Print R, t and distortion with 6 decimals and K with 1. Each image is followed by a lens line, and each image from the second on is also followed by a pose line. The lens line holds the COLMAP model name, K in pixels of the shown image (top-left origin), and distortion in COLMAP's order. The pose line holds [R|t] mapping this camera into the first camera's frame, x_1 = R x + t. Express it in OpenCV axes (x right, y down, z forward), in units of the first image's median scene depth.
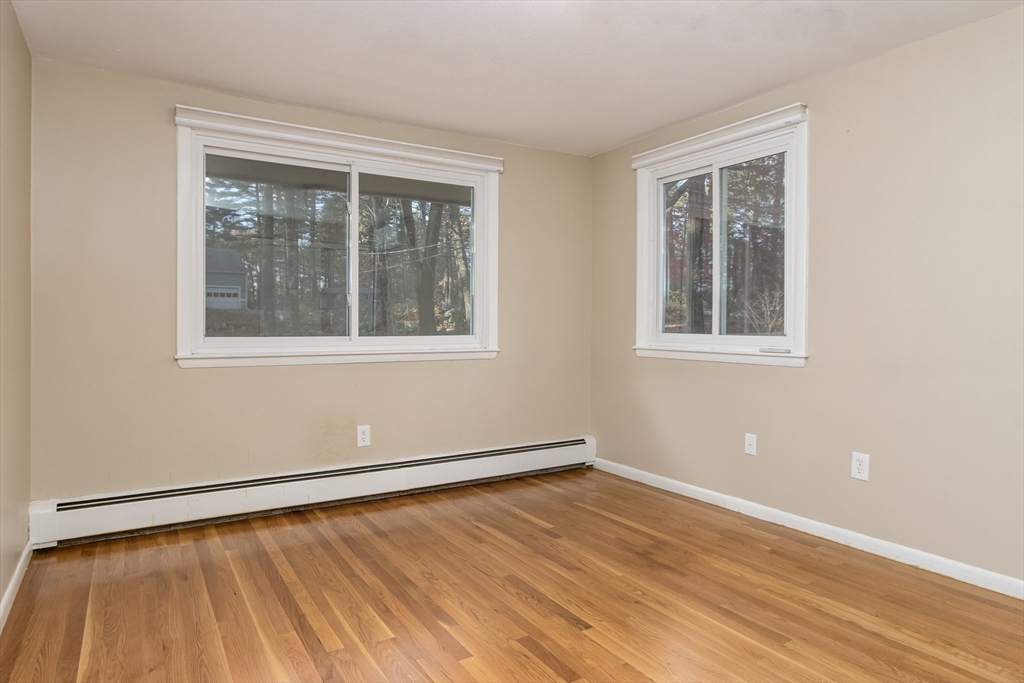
lens RADIAL K [[590.4, 0, 510.4], [0, 590.4, 335.6], [0, 0, 1]] dist [-0.021544, -0.000054]
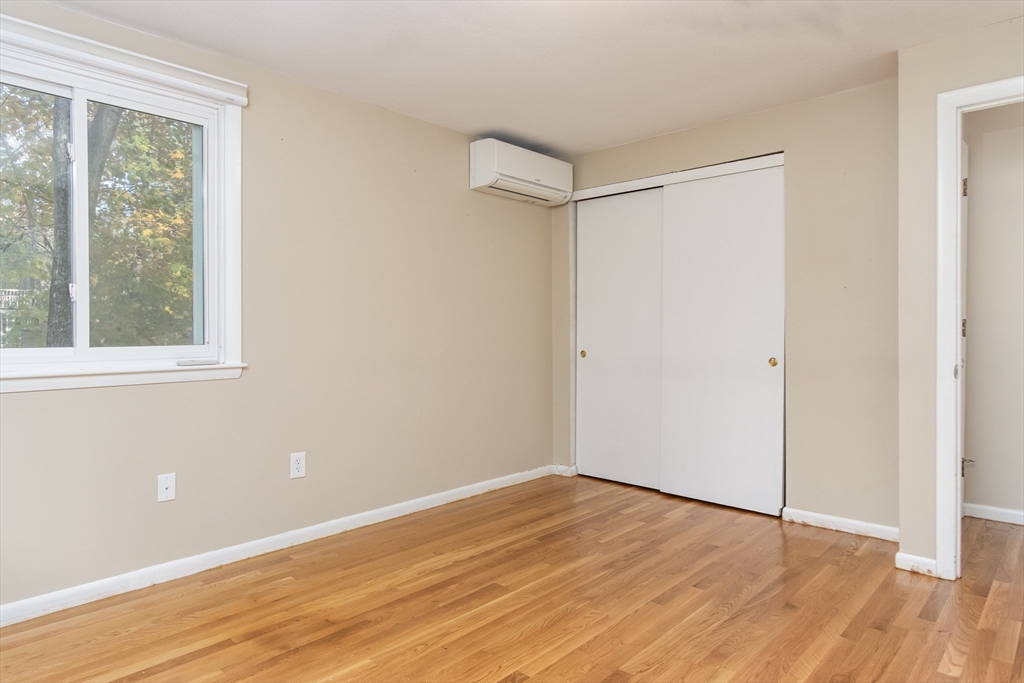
lens RADIAL K [[590.4, 0, 512.9], [0, 590.4, 340.0], [0, 0, 1]] dist [-0.021544, -0.000054]
pose [[-0.235223, -0.022614, 0.971678, -0.553883], [0.022949, 0.999321, 0.028813, -0.024007], [-0.971671, 0.029076, -0.234544, 0.937565]]
